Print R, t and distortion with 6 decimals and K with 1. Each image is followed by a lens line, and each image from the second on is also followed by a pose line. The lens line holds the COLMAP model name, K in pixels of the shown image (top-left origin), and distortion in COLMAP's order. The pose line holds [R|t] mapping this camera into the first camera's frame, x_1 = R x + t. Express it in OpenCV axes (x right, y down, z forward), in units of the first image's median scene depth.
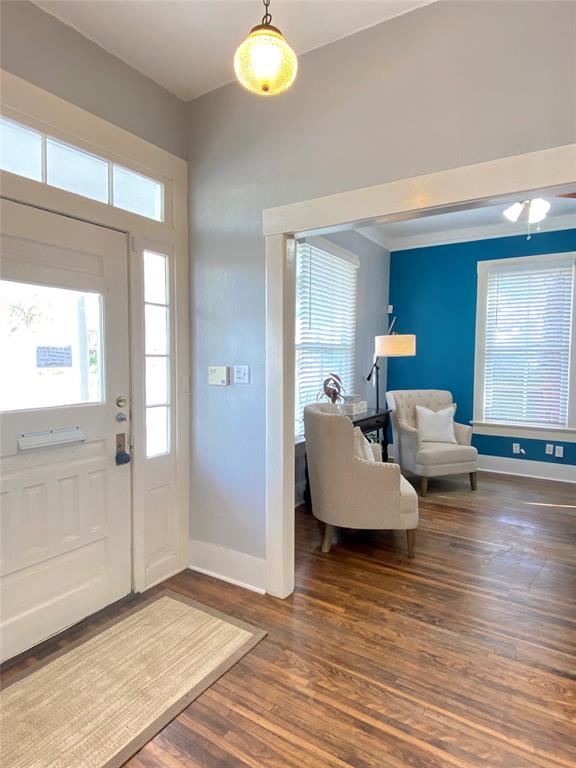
lens RADIAL K [[441.1, 0, 285.3], [0, 441.1, 378.3], [0, 0, 1]] dist [0.013876, -0.017599]
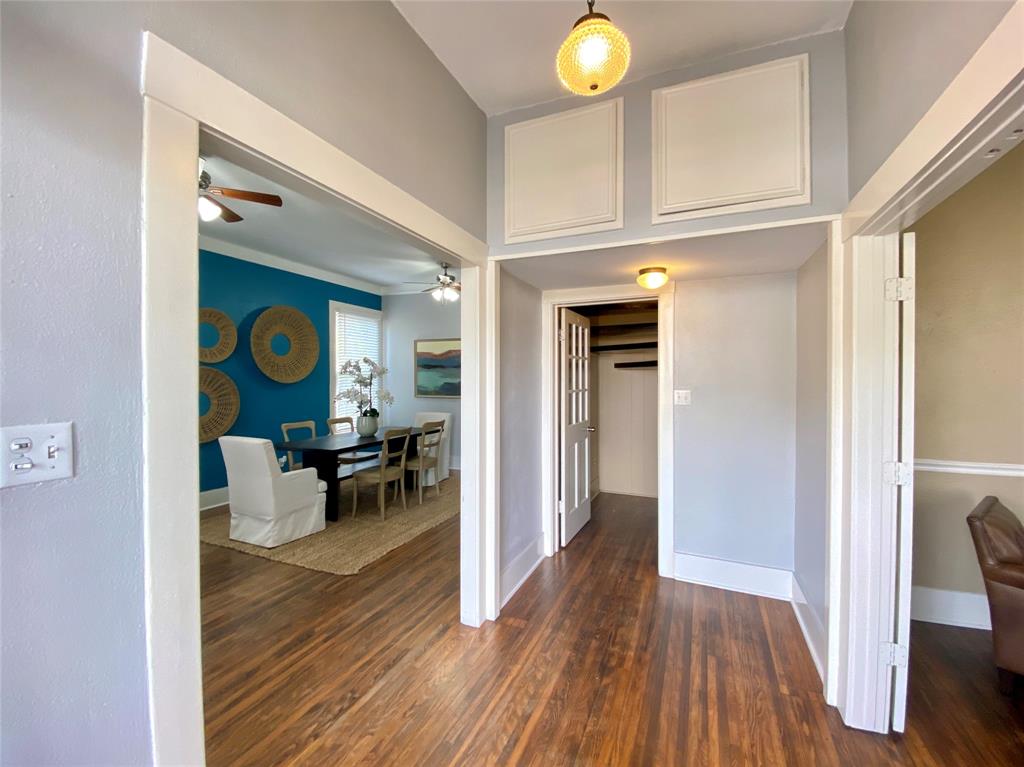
lens RADIAL K [[430.3, 0, 528.3], [0, 430.3, 381.9], [0, 0, 1]] dist [-0.008632, -0.005539]
pose [[-0.169124, -0.019417, 0.985404, -0.339492], [0.046674, 0.998526, 0.027686, -0.039280], [-0.984489, 0.050676, -0.167968, 0.517401]]
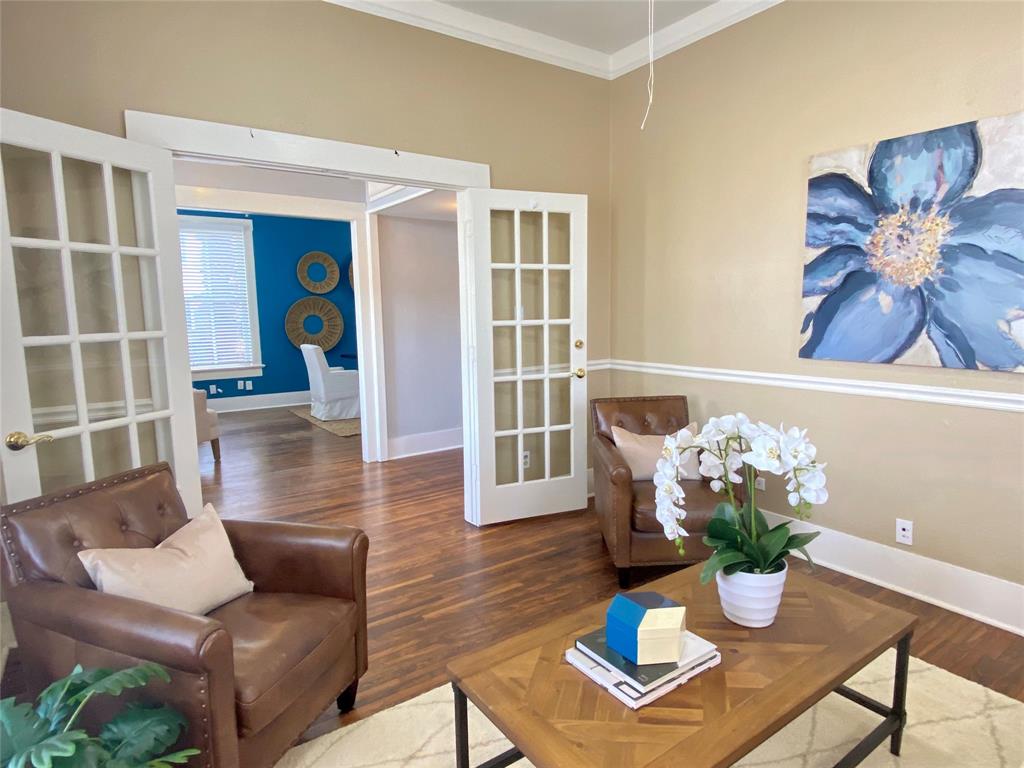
lens RADIAL K [[588.2, 0, 515.9], [0, 588.2, 380.5], [0, 0, 1]] dist [0.013876, -0.017599]
pose [[0.378404, -0.127422, 0.916828, -0.833535], [0.067882, 0.991633, 0.109802, 0.037005], [-0.923148, 0.020686, 0.383888, -0.418953]]
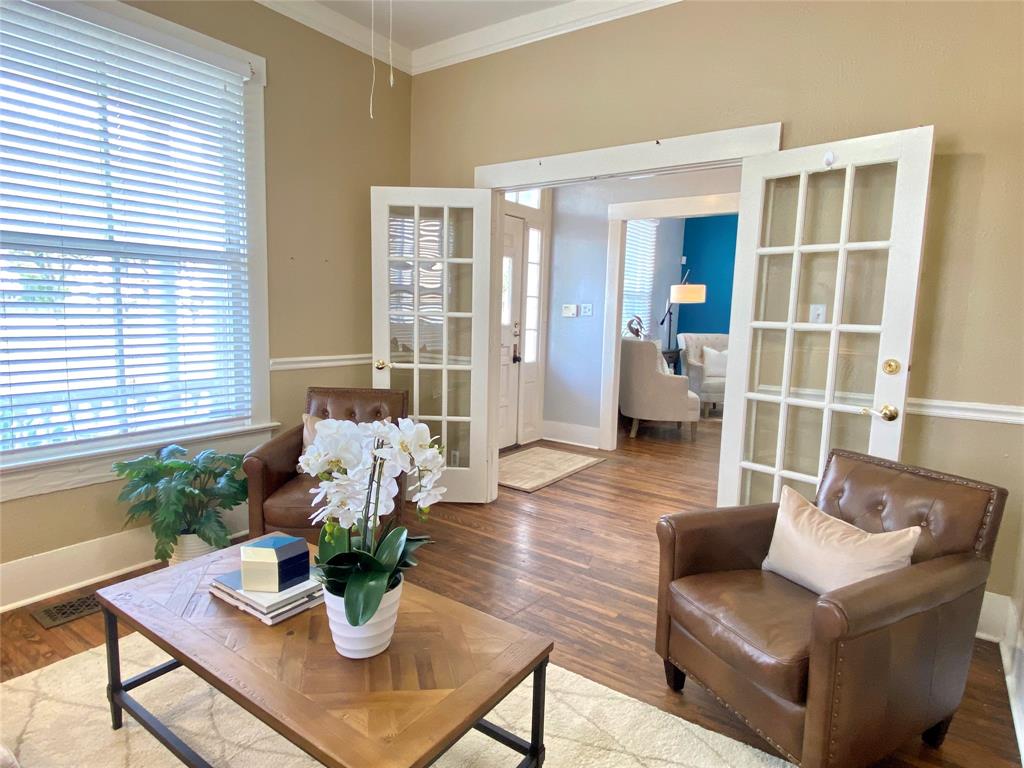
lens RADIAL K [[588.2, 0, 503.2], [0, 588.2, 386.0], [0, 0, 1]] dist [0.013876, -0.017599]
pose [[0.998595, 0.023843, -0.047334, -0.216280], [-0.020001, 0.996590, 0.080047, 0.073925], [0.049081, -0.078988, 0.995667, -0.813569]]
